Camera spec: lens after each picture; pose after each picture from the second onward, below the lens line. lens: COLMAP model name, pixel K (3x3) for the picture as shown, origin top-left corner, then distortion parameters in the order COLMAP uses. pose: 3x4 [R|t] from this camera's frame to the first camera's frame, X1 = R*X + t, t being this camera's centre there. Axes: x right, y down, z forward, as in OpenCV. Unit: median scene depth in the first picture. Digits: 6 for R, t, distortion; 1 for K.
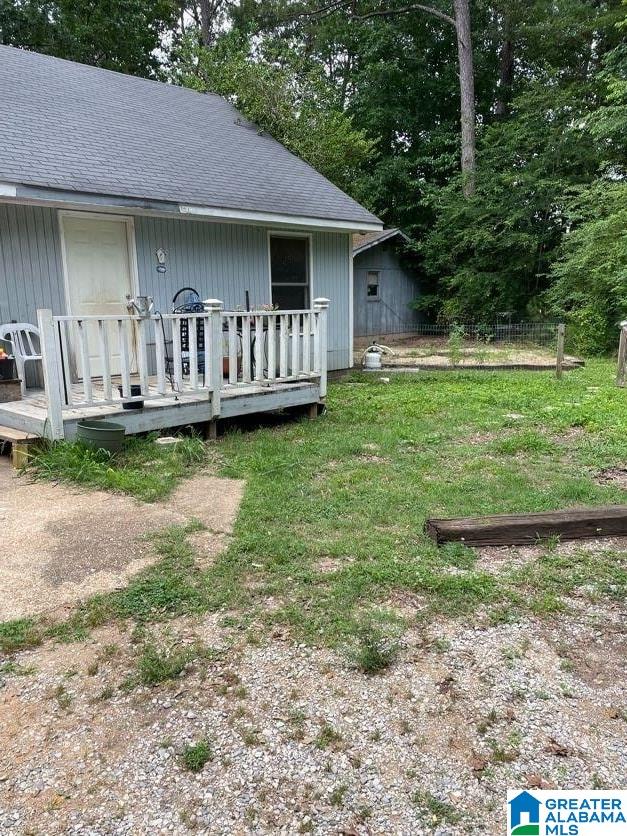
lens RADIAL K [[638.7, 0, 295.1], [0, 638.7, 420.3], [0, 0, 1]] dist [0.094958, -0.119797]
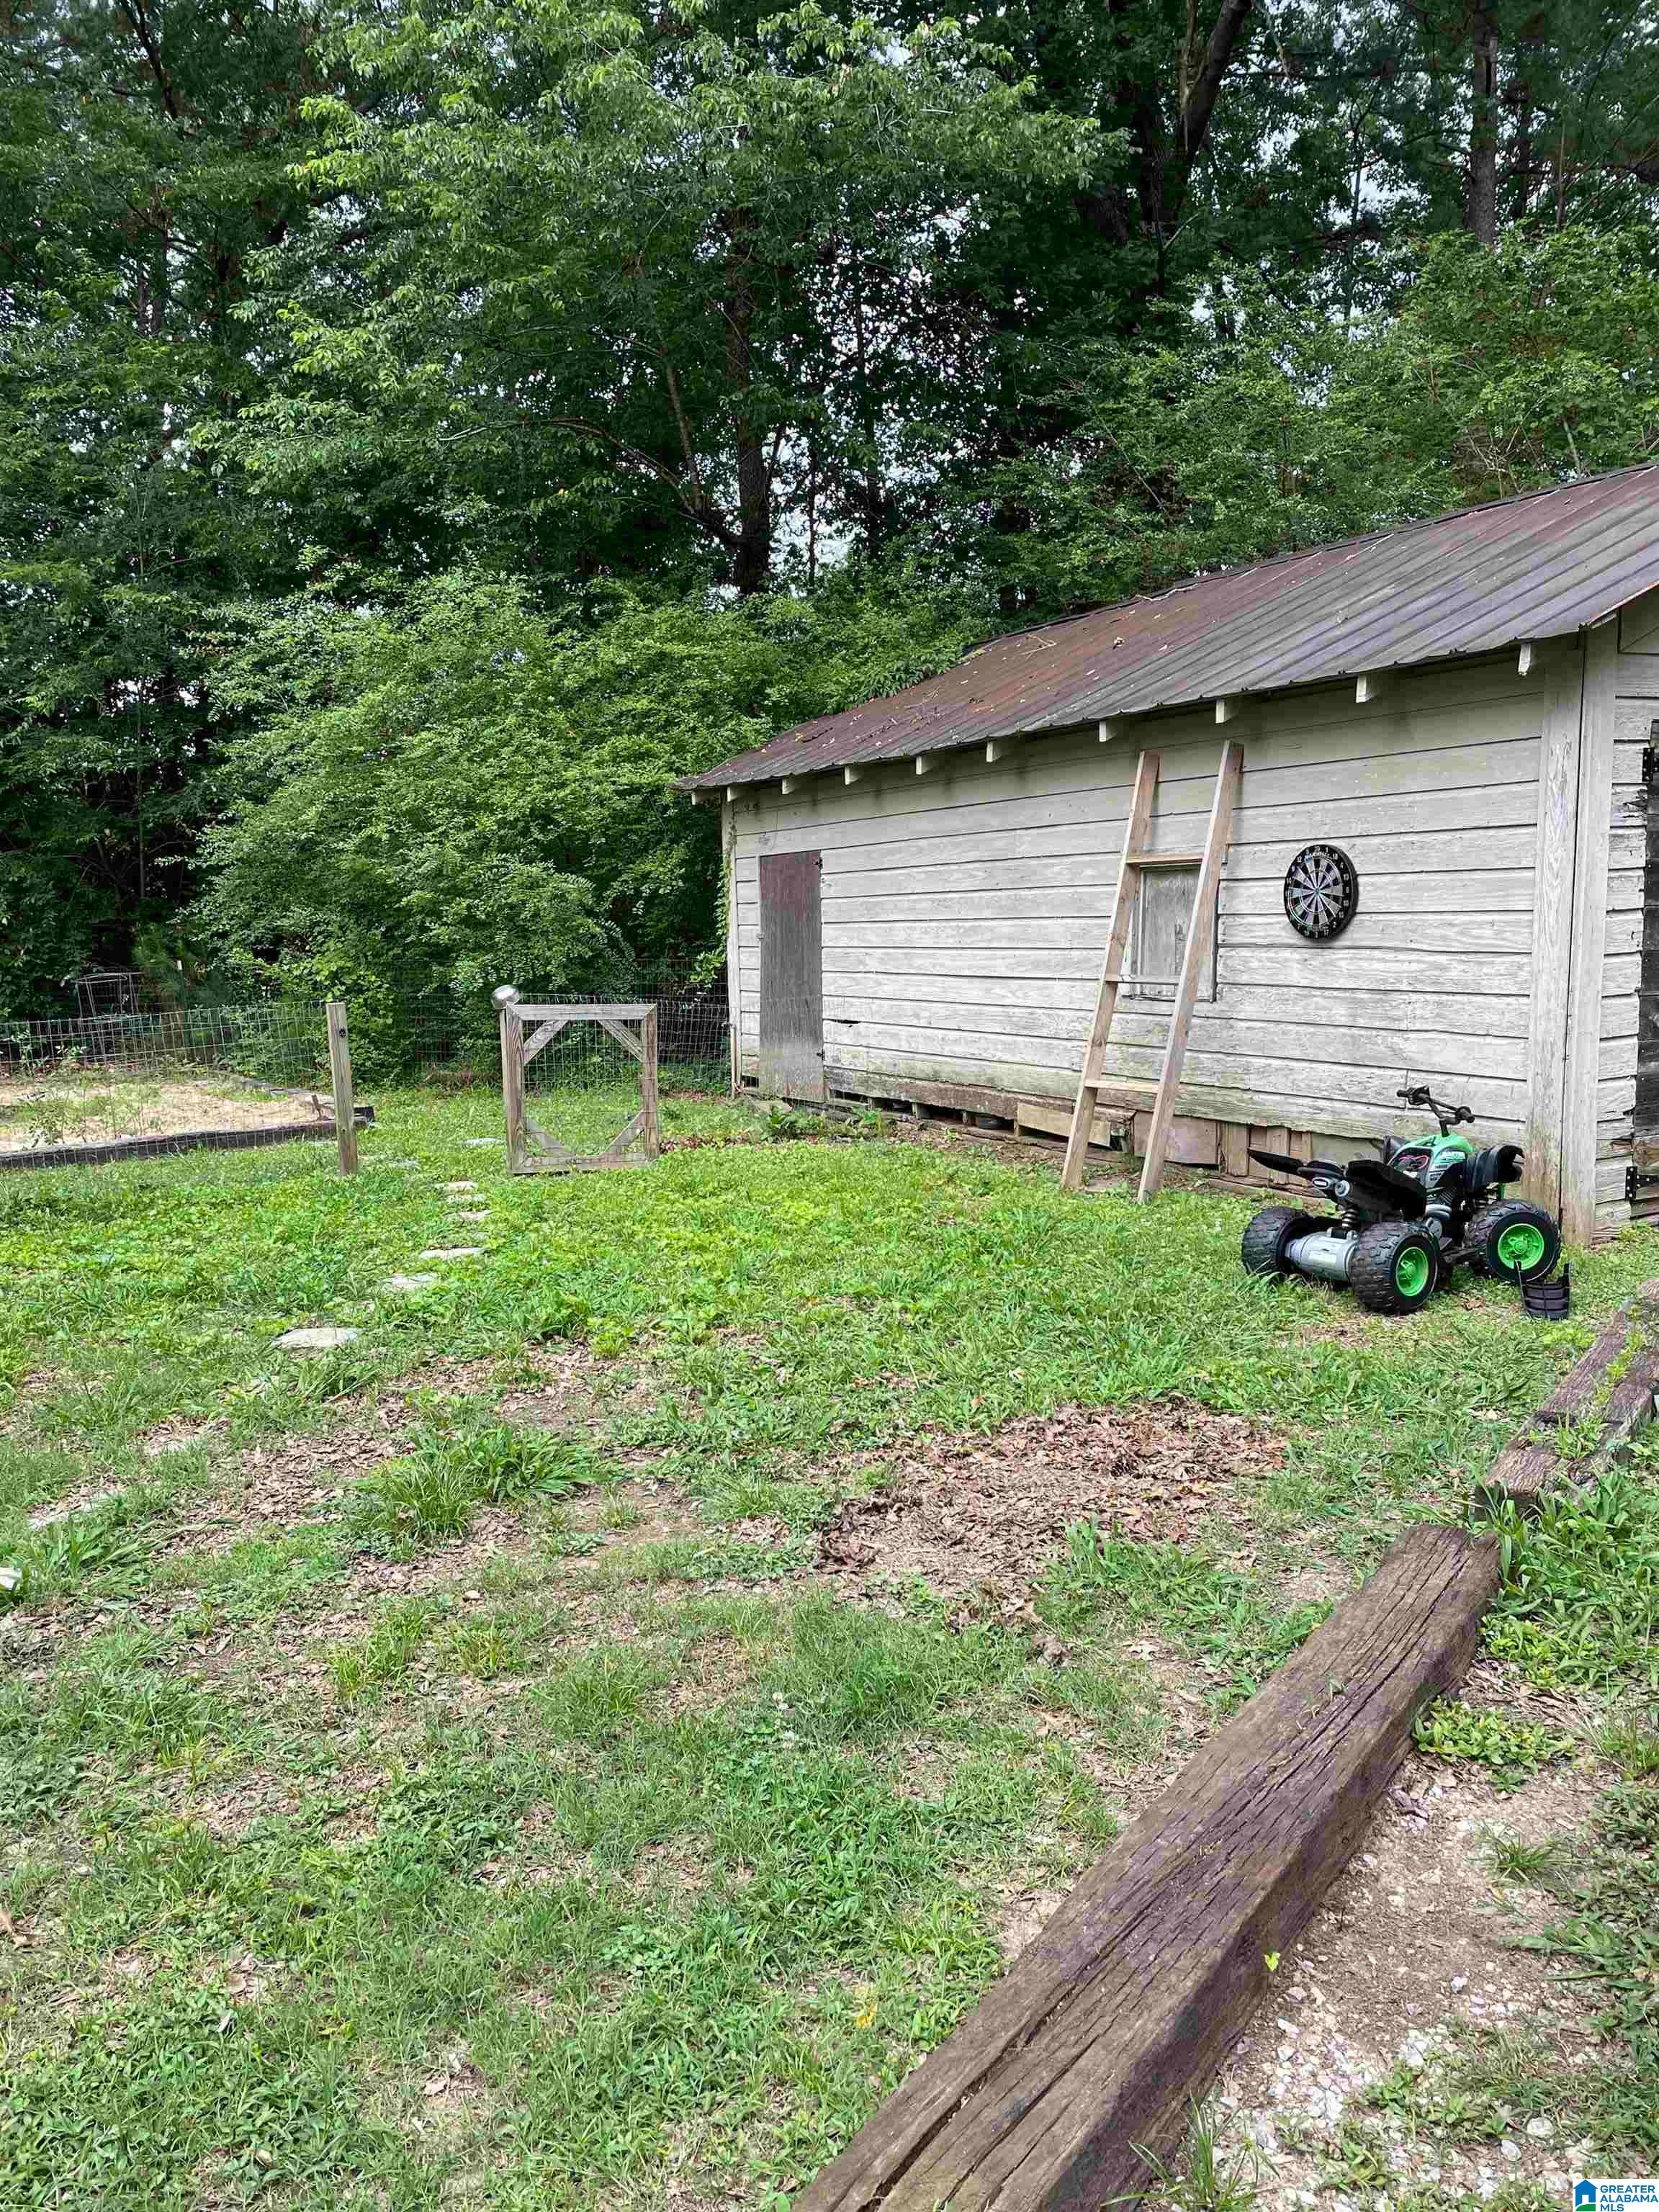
lens RADIAL K [[1690.0, 0, 780.9], [0, 1690.0, 1112.0], [0, 0, 1]] dist [0.094958, -0.119797]
pose [[0.733542, -0.098714, 0.672437, 0.001353], [0.153323, 0.987926, -0.022227, -0.028734], [-0.662124, 0.119404, 0.739821, 0.161298]]
